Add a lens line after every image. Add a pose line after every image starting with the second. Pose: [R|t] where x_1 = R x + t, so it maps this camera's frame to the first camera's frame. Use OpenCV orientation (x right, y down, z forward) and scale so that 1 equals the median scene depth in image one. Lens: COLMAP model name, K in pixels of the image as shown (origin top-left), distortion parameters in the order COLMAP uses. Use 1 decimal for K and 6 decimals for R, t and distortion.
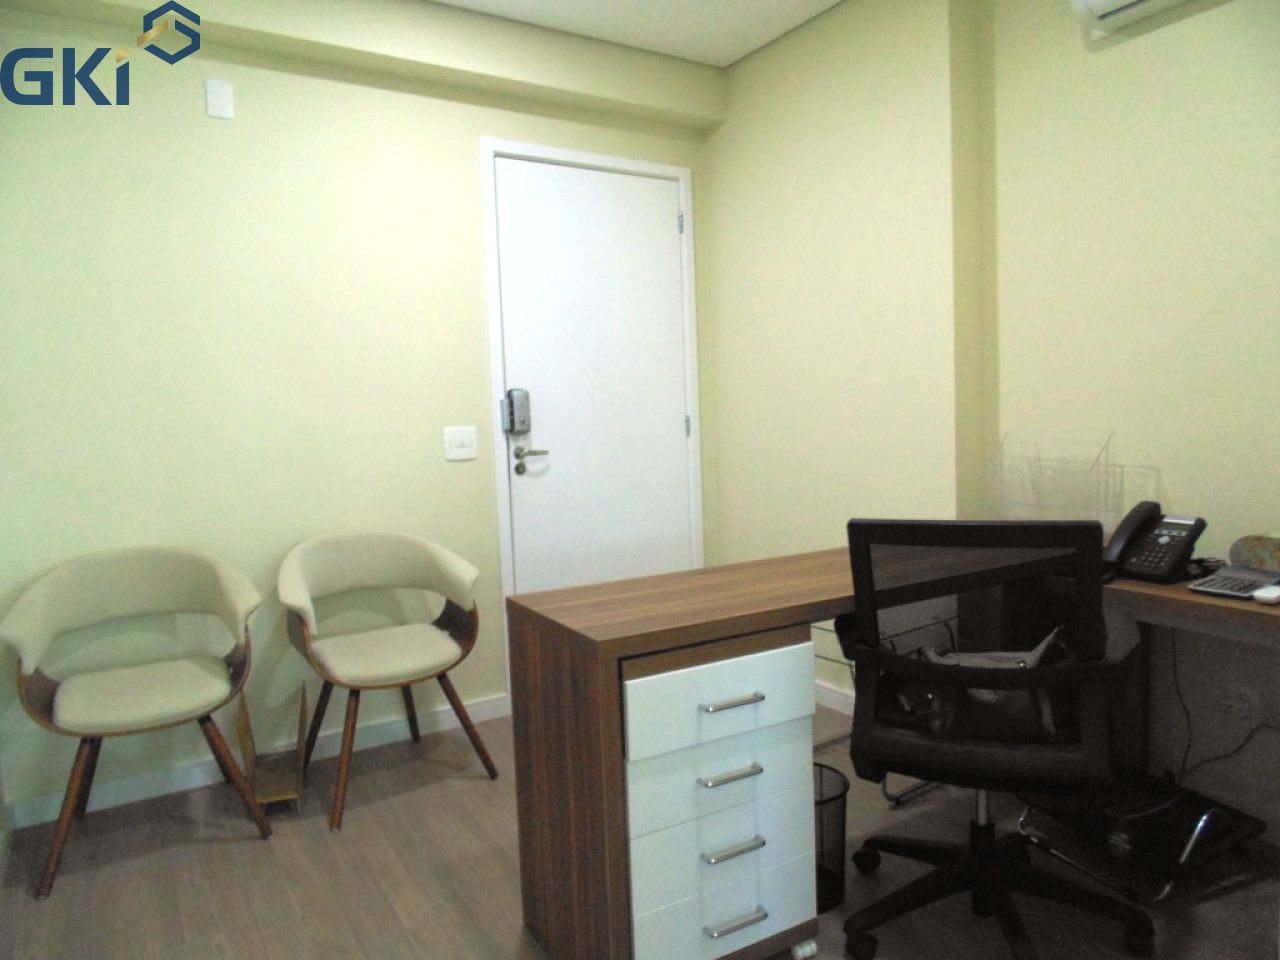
lens RADIAL K [[862.9, 0, 640.0], [0, 862.9, 480.0], [0, 0, 1]] dist [-0.005468, -0.003119]
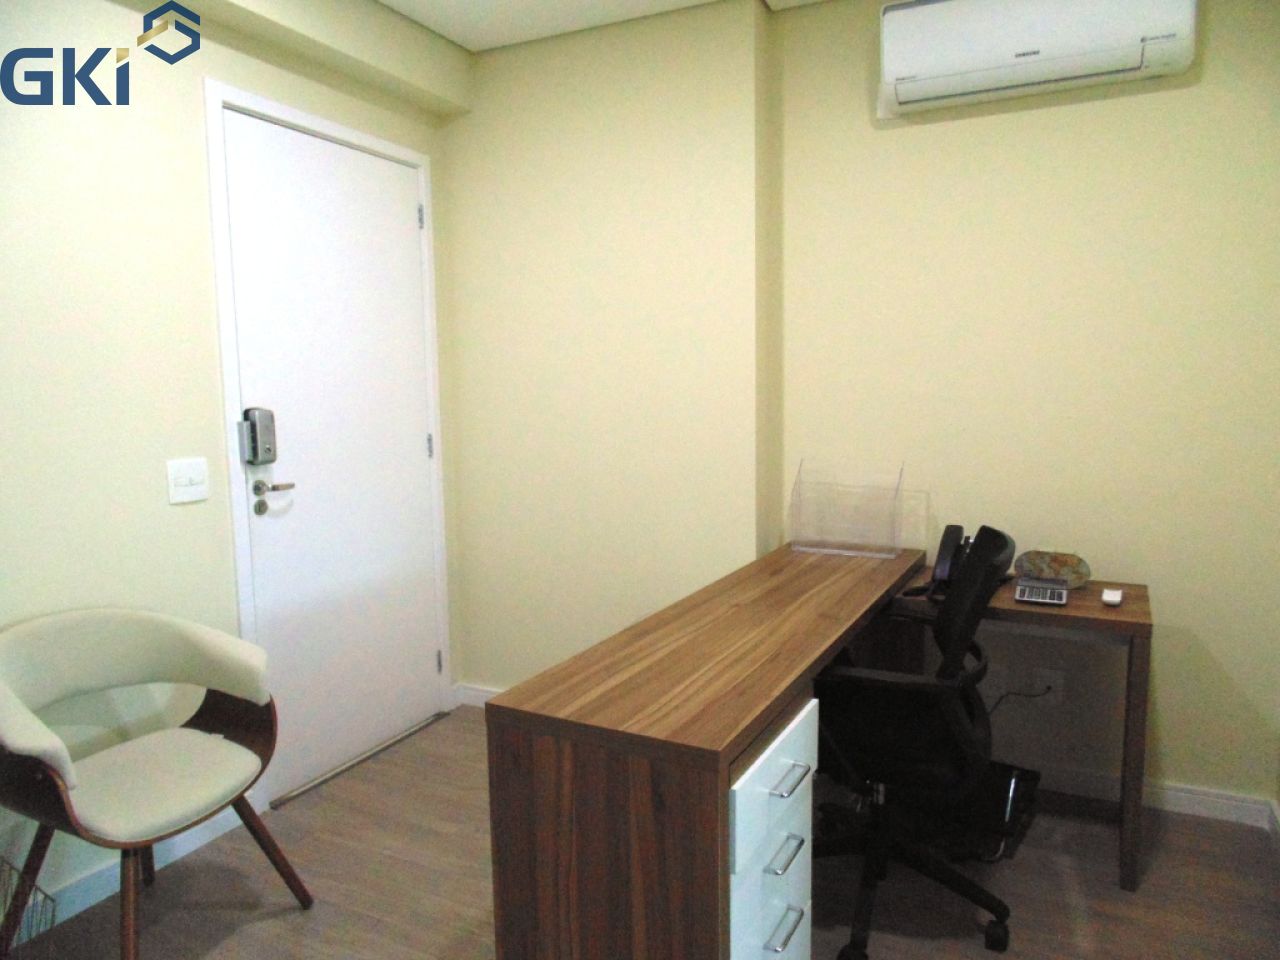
lens RADIAL K [[862.9, 0, 640.0], [0, 862.9, 480.0], [0, 0, 1]] dist [-0.005468, -0.003119]
pose [[0.847975, -0.036127, 0.528804, -0.266729], [0.024176, 0.999272, 0.029501, -0.054649], [-0.529485, -0.012231, 0.848231, 0.141563]]
